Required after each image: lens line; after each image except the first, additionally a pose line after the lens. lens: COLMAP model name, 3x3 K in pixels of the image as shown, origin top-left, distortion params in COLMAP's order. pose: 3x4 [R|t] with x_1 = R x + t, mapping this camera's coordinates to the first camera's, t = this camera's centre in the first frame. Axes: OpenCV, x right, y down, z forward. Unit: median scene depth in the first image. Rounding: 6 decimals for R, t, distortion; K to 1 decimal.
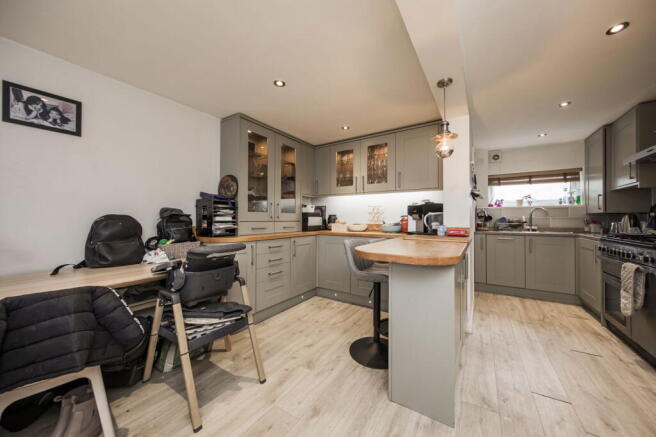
lens RADIAL K [[238.6, 0, 329.7], [0, 238.6, 217.8], [0, 0, 1]] dist [-0.001866, -0.000318]
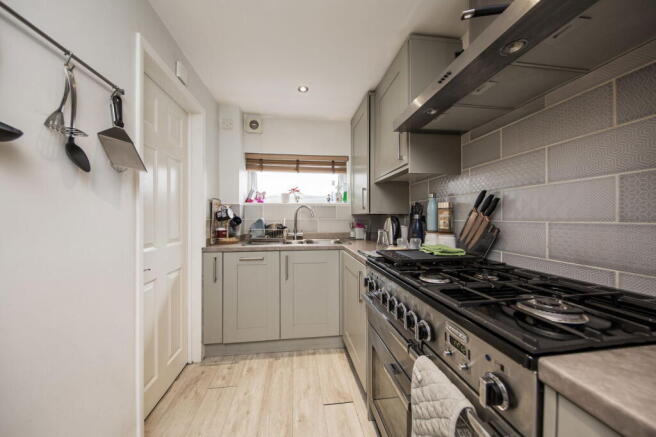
lens RADIAL K [[238.6, 0, 328.4], [0, 238.6, 218.2], [0, 0, 1]] dist [-0.001866, -0.000318]
pose [[0.758053, -0.000372, 0.652193, 0.487566], [-0.002757, 0.999989, 0.003775, -0.008748], [-0.652187, -0.004660, 0.758044, 0.437655]]
